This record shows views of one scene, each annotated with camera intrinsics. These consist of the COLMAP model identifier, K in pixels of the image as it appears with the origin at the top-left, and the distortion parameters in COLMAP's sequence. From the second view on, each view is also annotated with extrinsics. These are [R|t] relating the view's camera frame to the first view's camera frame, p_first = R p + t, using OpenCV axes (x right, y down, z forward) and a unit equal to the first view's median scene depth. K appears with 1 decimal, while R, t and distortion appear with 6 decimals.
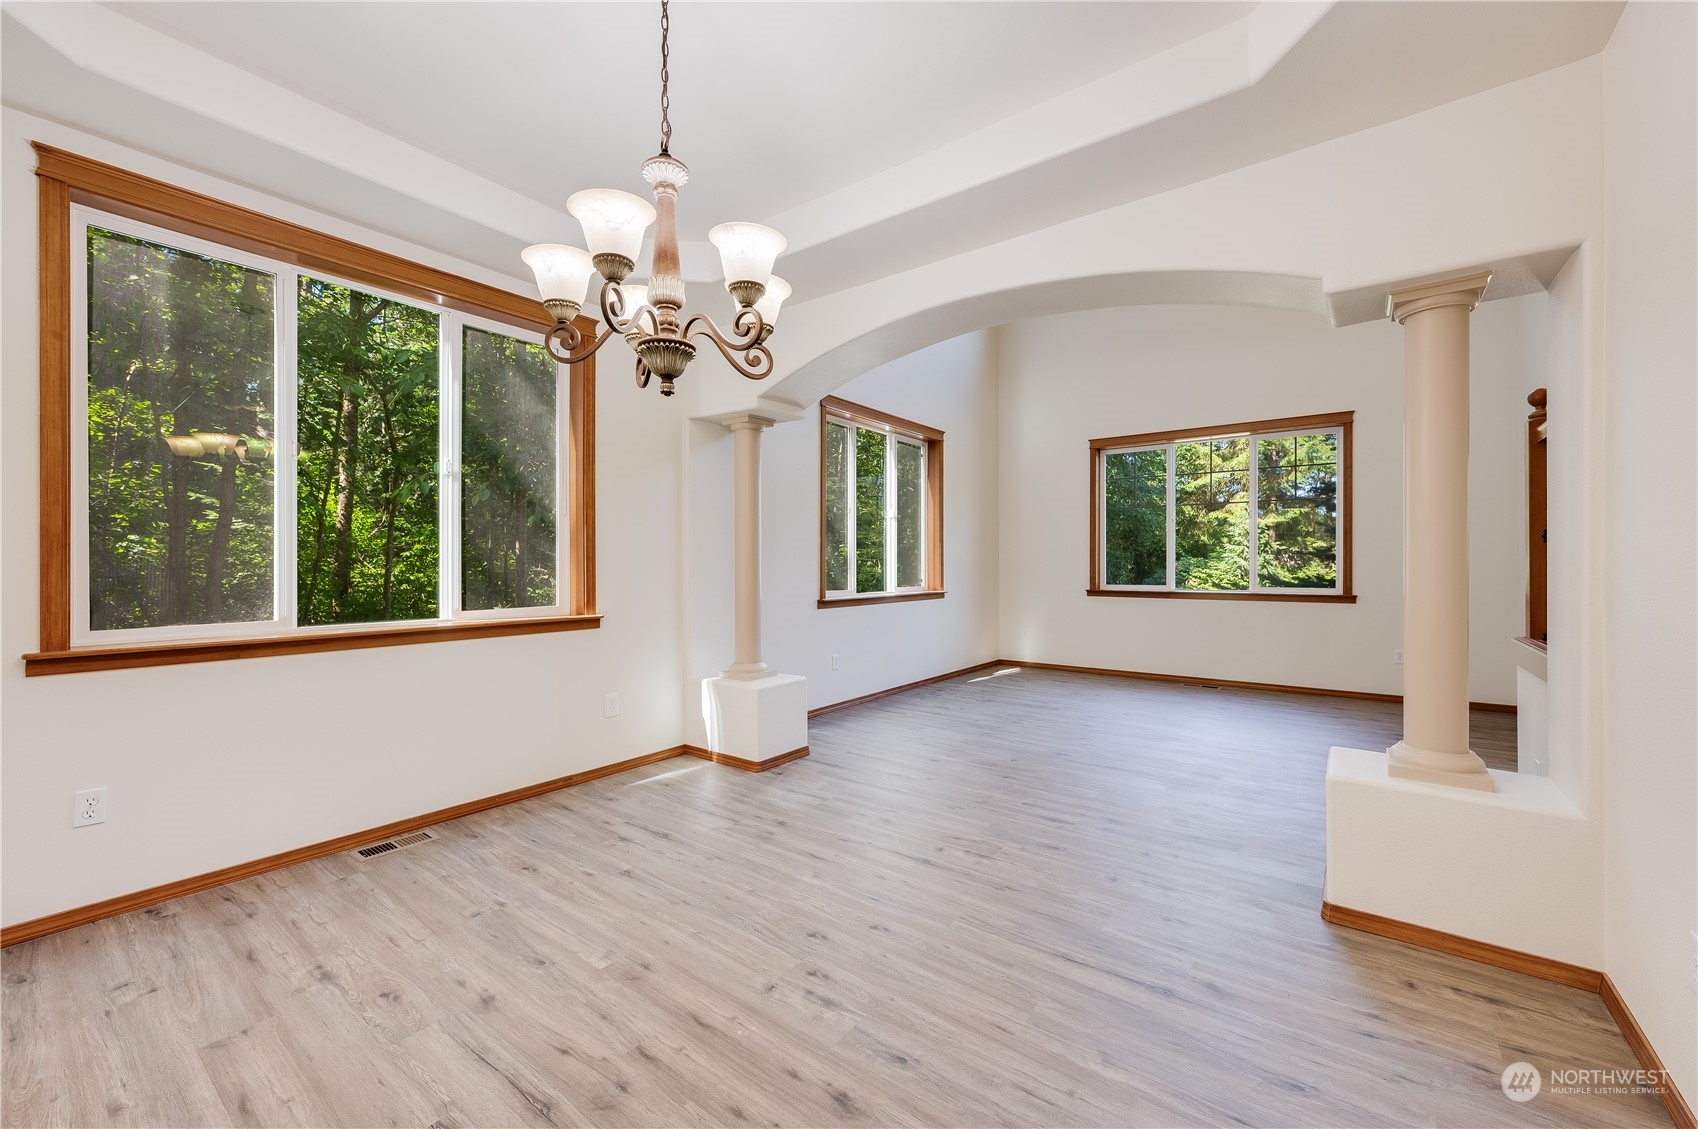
lens RADIAL K [[671.5, 0, 849.0], [0, 671.5, 564.5], [0, 0, 1]] dist [0.000182, -0.000050]
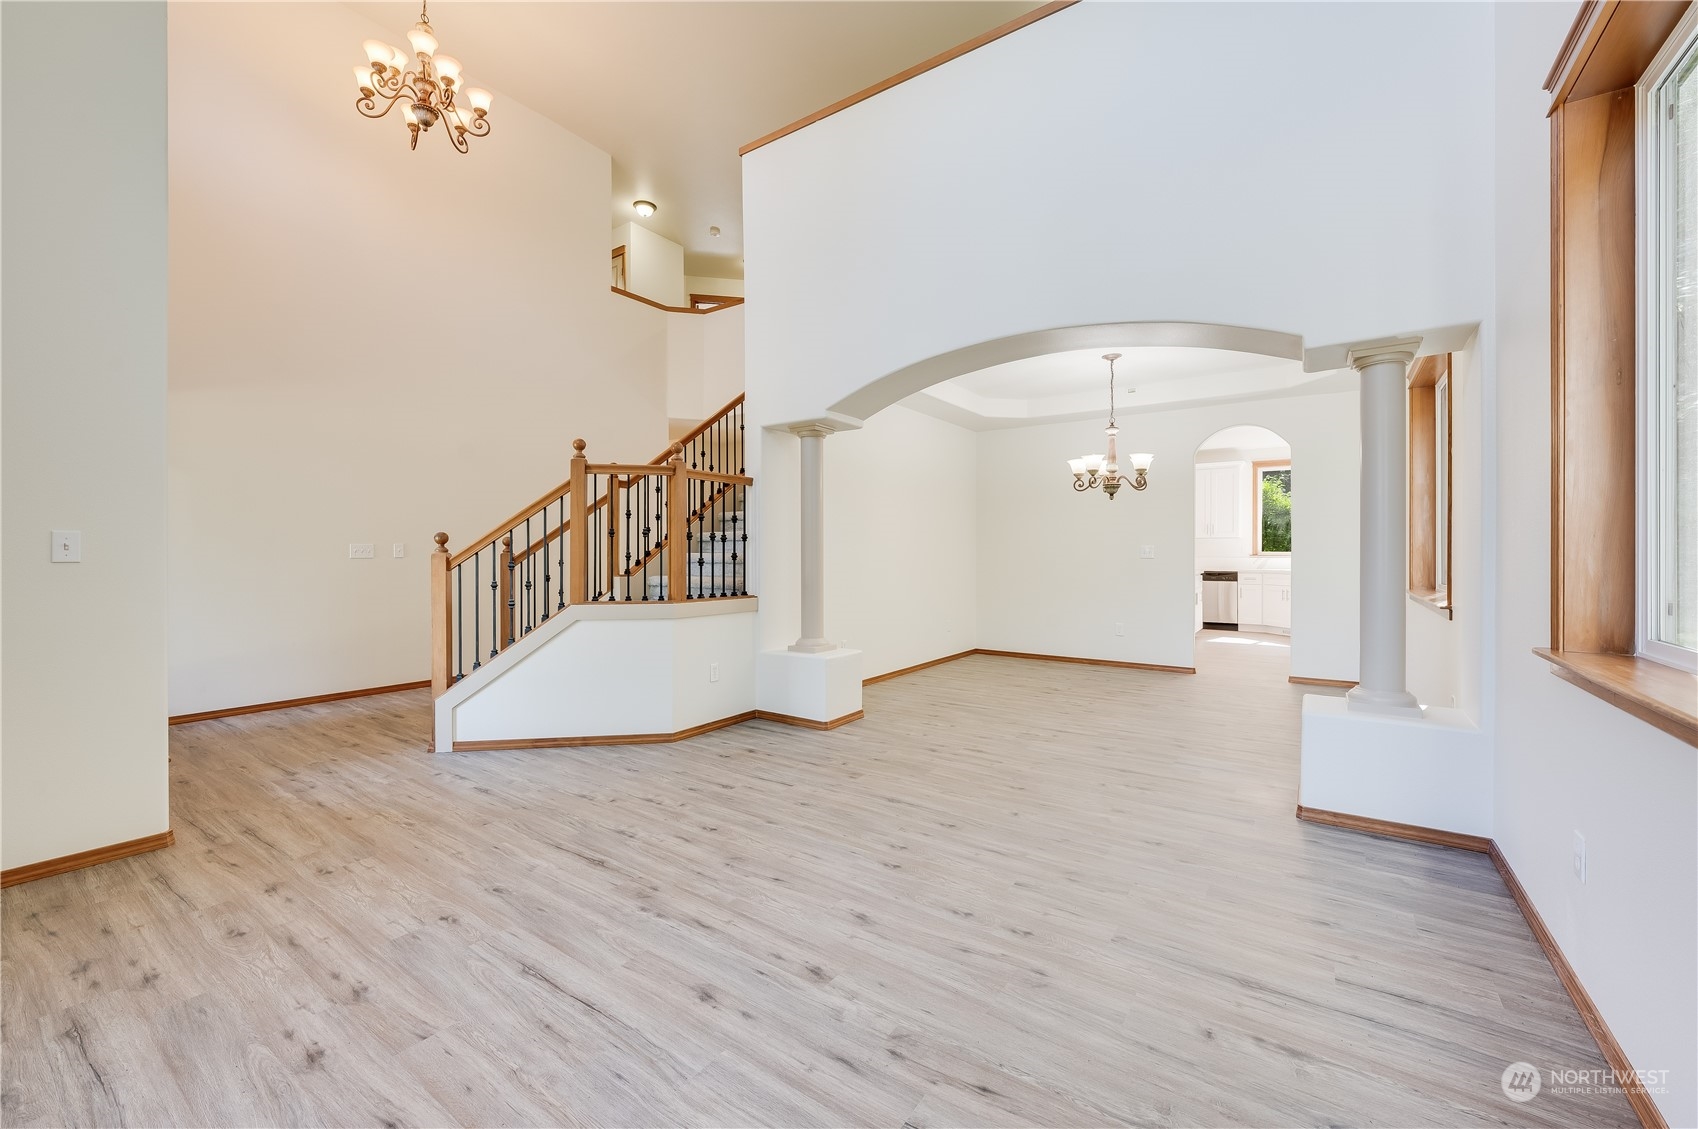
lens RADIAL K [[677.7, 0, 850.8], [0, 677.7, 555.8], [0, 0, 1]] dist [0.000576, -0.000130]
pose [[-0.999368, 0.002214, -0.035466, 0.820509], [0.002008, 0.999981, 0.005848, -0.004213], [0.035478, 0.005773, -0.999354, 3.151859]]
